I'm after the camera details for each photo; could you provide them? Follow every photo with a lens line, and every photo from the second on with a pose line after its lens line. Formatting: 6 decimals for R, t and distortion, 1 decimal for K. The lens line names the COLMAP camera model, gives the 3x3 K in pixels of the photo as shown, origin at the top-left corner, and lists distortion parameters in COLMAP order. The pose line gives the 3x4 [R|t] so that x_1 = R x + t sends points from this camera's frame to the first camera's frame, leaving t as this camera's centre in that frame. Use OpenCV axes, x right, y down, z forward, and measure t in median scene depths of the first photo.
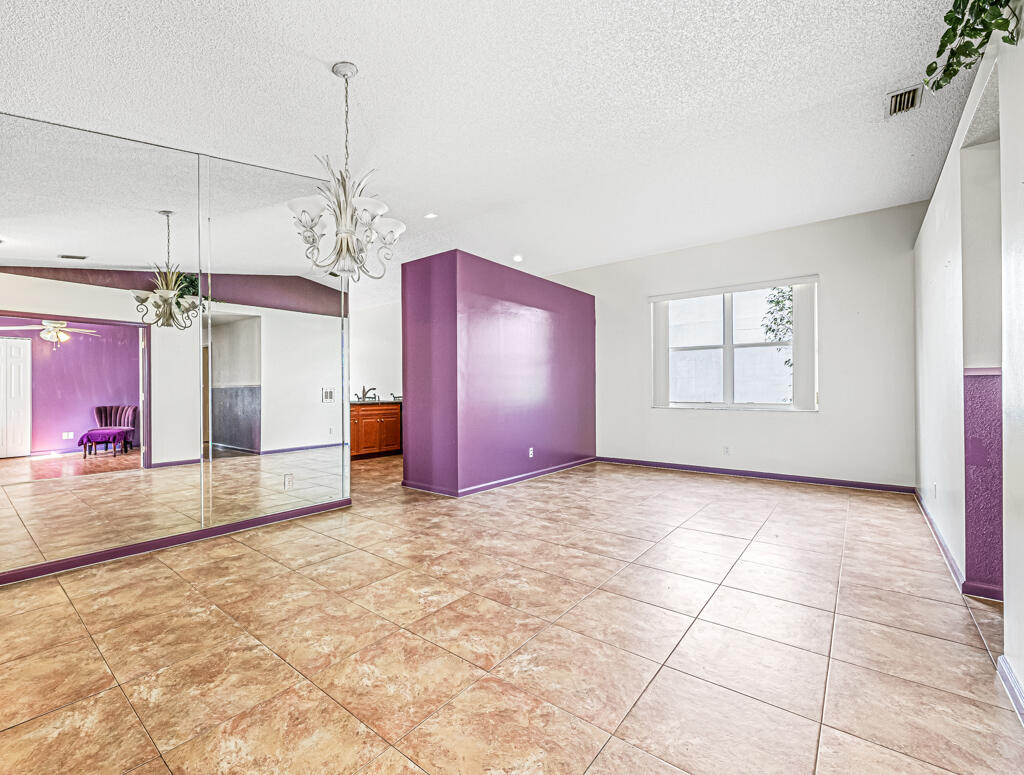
lens RADIAL K [[456.9, 0, 459.2], [0, 456.9, 386.6], [0, 0, 1]] dist [-0.001464, -0.000067]
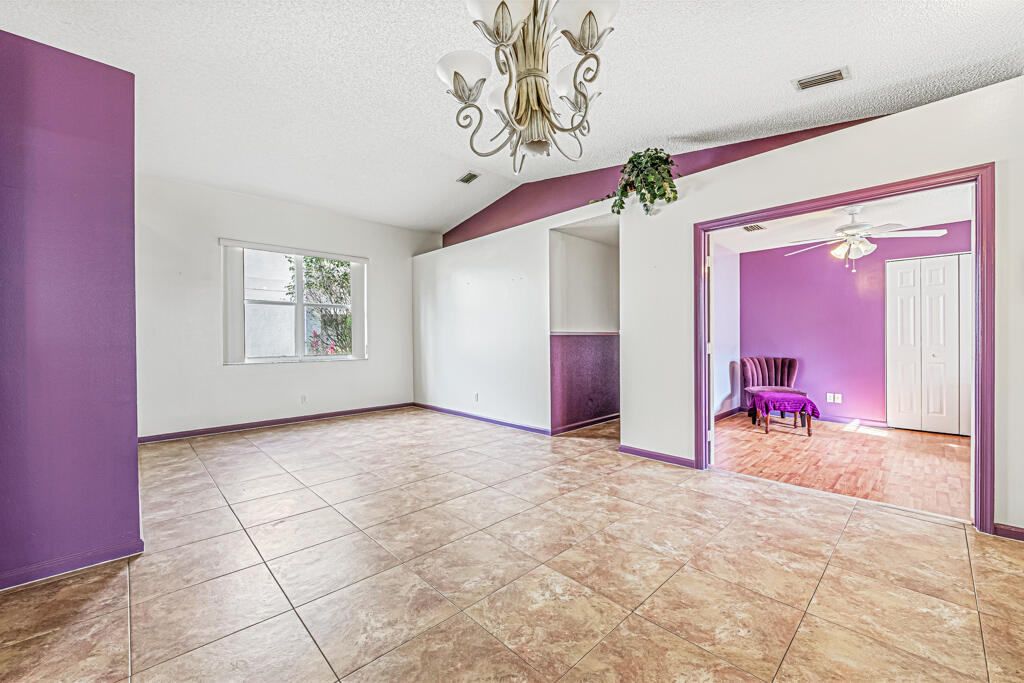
lens RADIAL K [[403.1, 0, 506.4], [0, 403.1, 341.6], [0, 0, 1]] dist [-0.000491, -0.000711]
pose [[0.089810, -0.002518, 0.995956, -0.804360], [0.002121, 0.999995, 0.002337, 0.001599], [-0.995957, 0.001903, 0.089815, 1.022294]]
